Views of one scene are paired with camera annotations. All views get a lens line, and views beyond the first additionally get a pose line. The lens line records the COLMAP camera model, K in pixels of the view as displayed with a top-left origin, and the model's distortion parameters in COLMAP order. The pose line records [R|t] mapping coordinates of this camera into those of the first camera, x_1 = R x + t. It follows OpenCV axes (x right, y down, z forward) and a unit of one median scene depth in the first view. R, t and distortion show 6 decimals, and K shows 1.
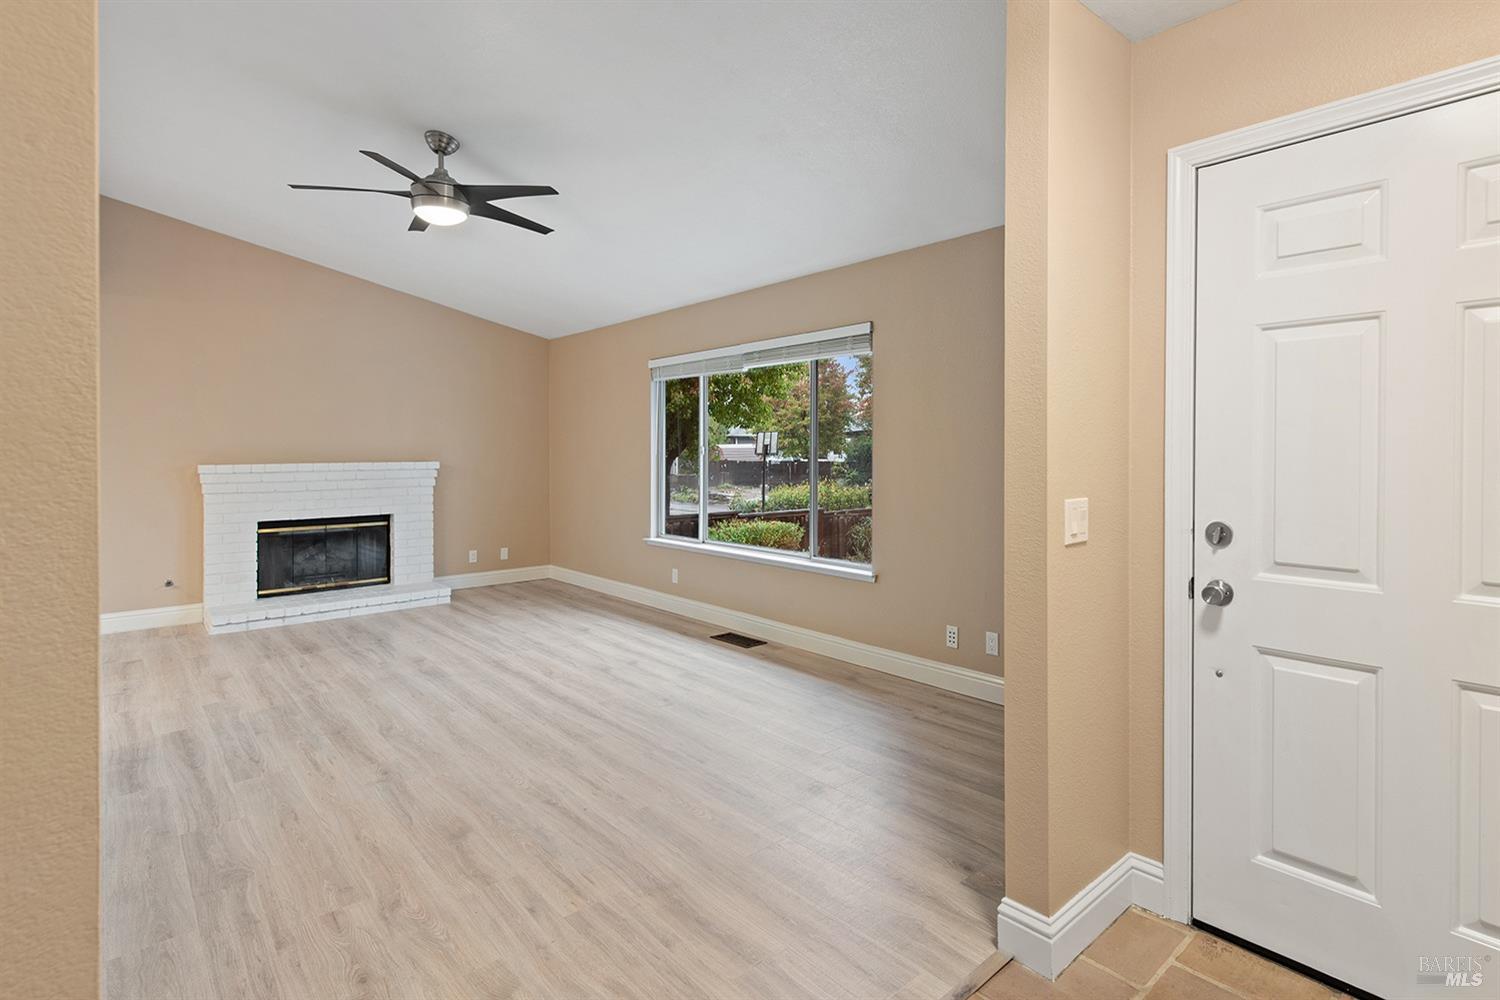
lens RADIAL K [[757.6, 0, 752.7], [0, 757.6, 448.1], [0, 0, 1]] dist [0.000443, -0.000056]
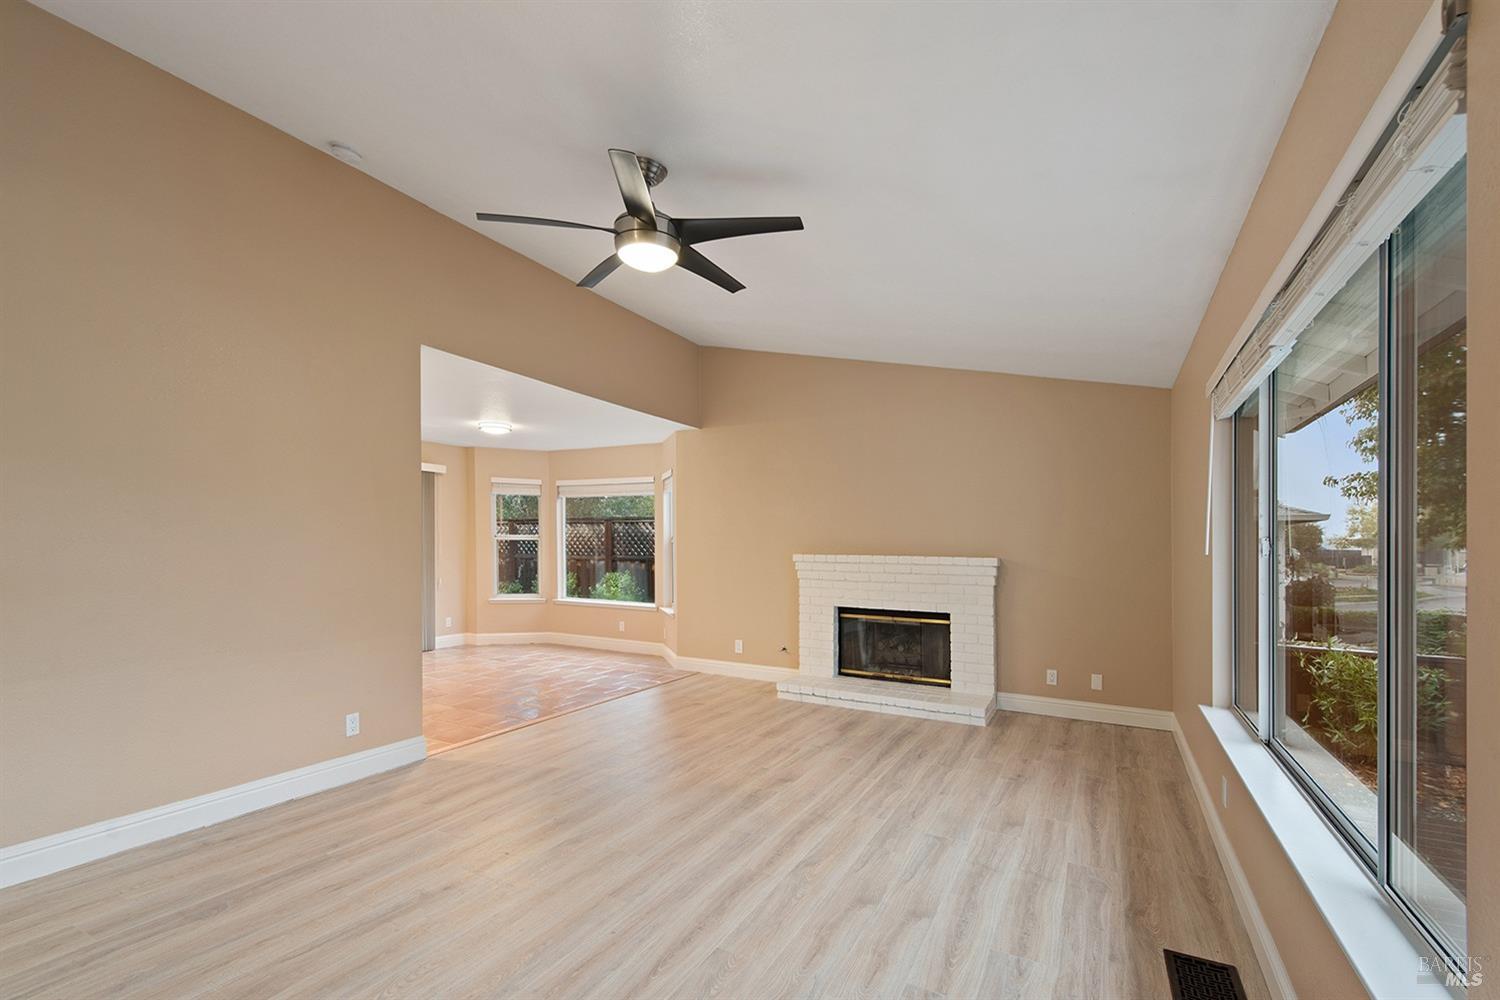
lens RADIAL K [[650.0, 0, 753.1], [0, 650.0, 539.5], [0, 0, 1]] dist [0.003516, 0.000045]
pose [[0.359683, 0.000291, -0.933075, 0.187676], [-0.012350, 0.999914, -0.004449, 0.004249], [0.932993, 0.013124, 0.359656, 0.524138]]
